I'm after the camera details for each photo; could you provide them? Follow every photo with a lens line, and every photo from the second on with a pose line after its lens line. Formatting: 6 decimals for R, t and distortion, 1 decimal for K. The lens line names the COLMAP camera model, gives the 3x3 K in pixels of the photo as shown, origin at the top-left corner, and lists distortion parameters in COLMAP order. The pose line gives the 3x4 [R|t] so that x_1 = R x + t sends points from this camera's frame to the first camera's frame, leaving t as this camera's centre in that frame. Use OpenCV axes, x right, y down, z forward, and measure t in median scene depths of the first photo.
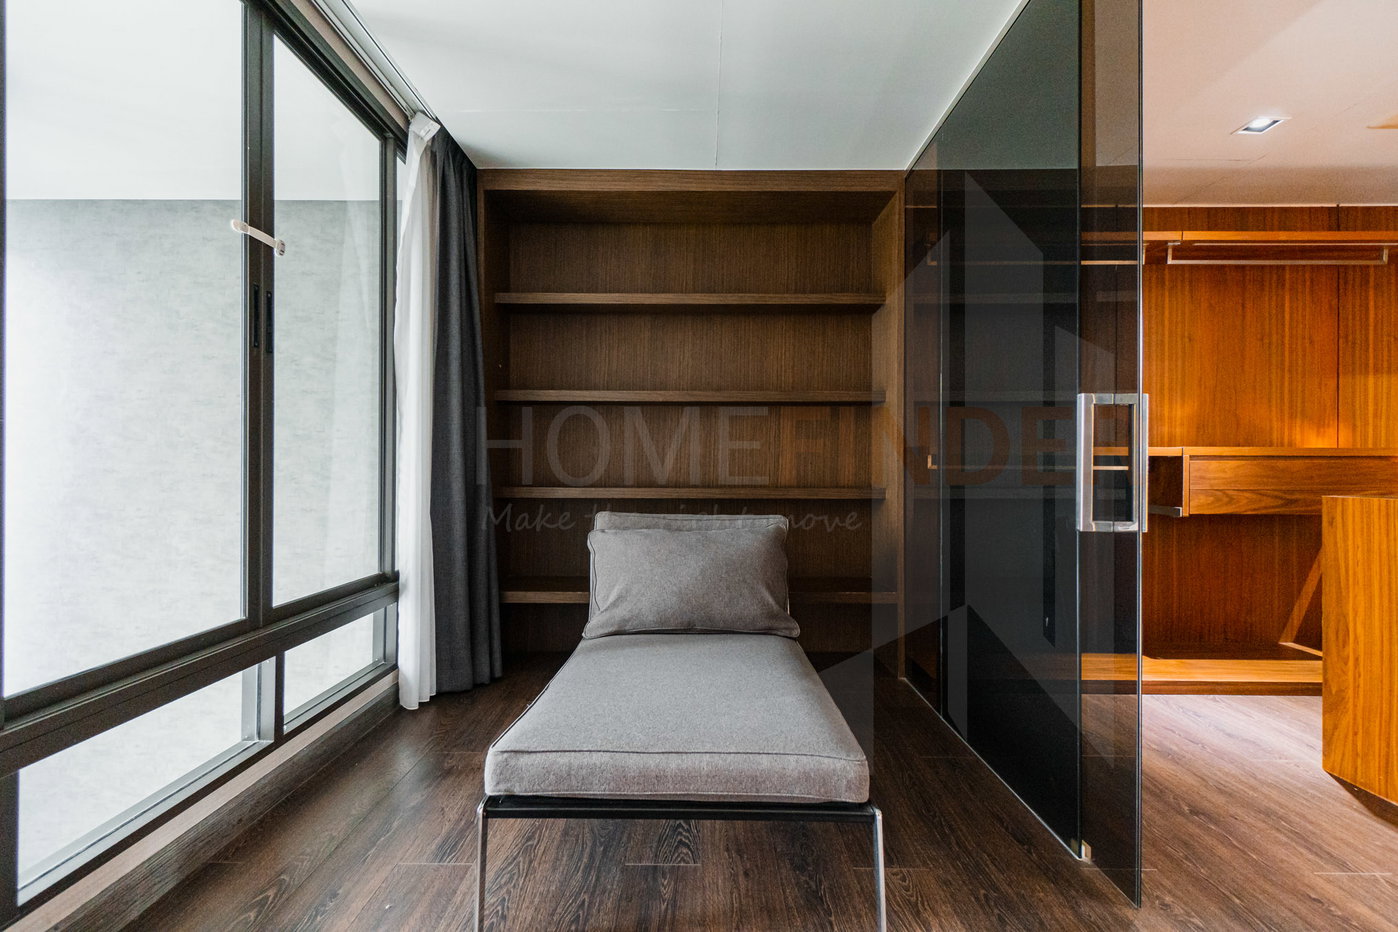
lens RADIAL K [[632.9, 0, 699.0], [0, 632.9, 466.0], [0, 0, 1]] dist [0.000827, -0.000178]
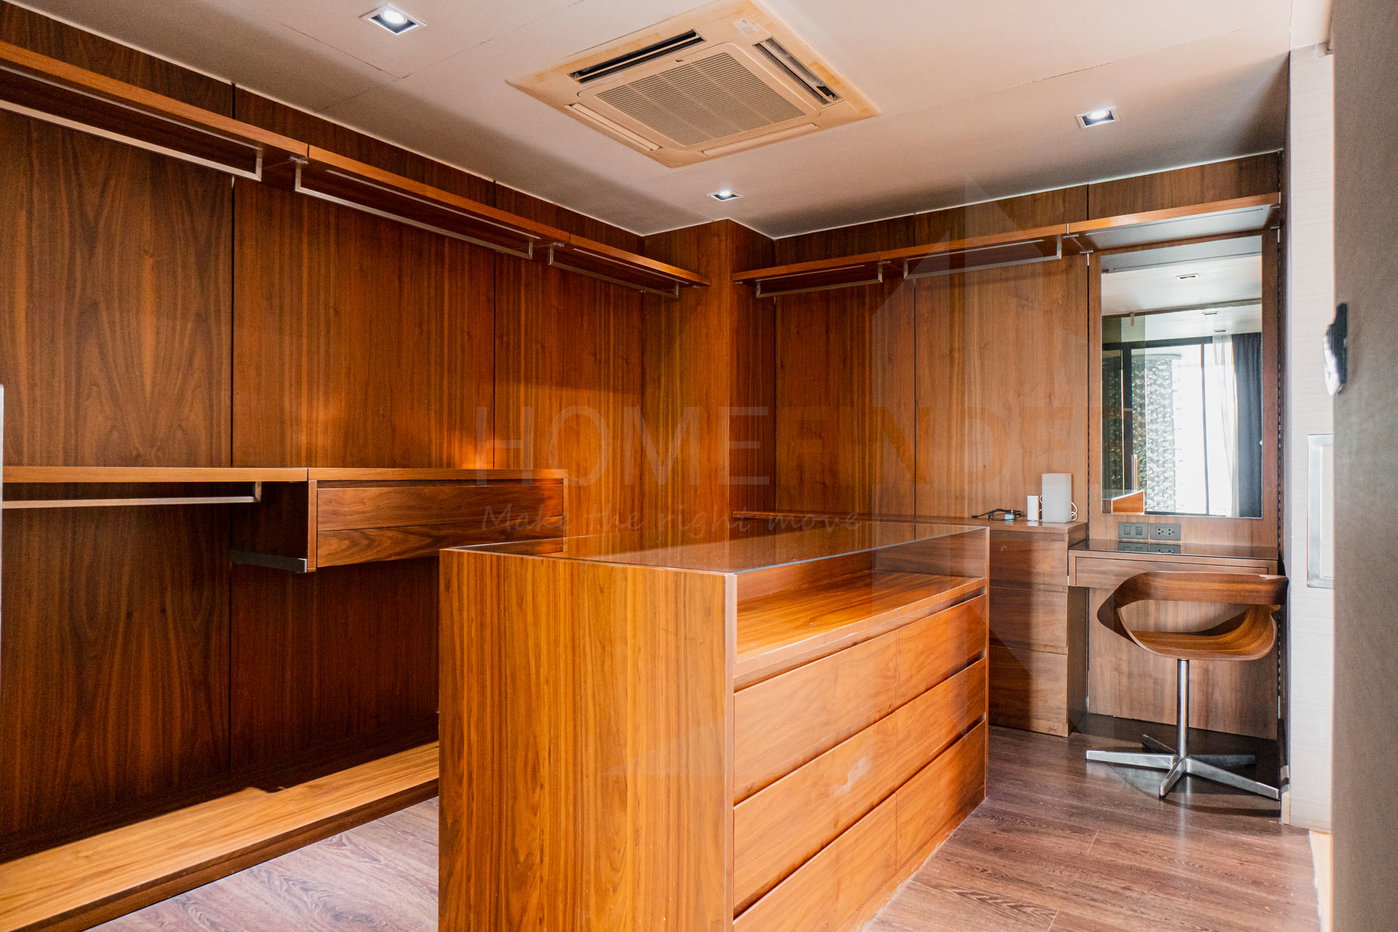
lens RADIAL K [[845.5, 0, 699.0], [0, 845.5, 466.0], [0, 0, 1]] dist [0.002909, 0.000422]
pose [[0.553472, 0.003983, 0.832858, 0.249474], [-0.003563, 0.999991, -0.002415, -0.031463], [-0.832860, -0.001630, 0.553481, 0.164244]]
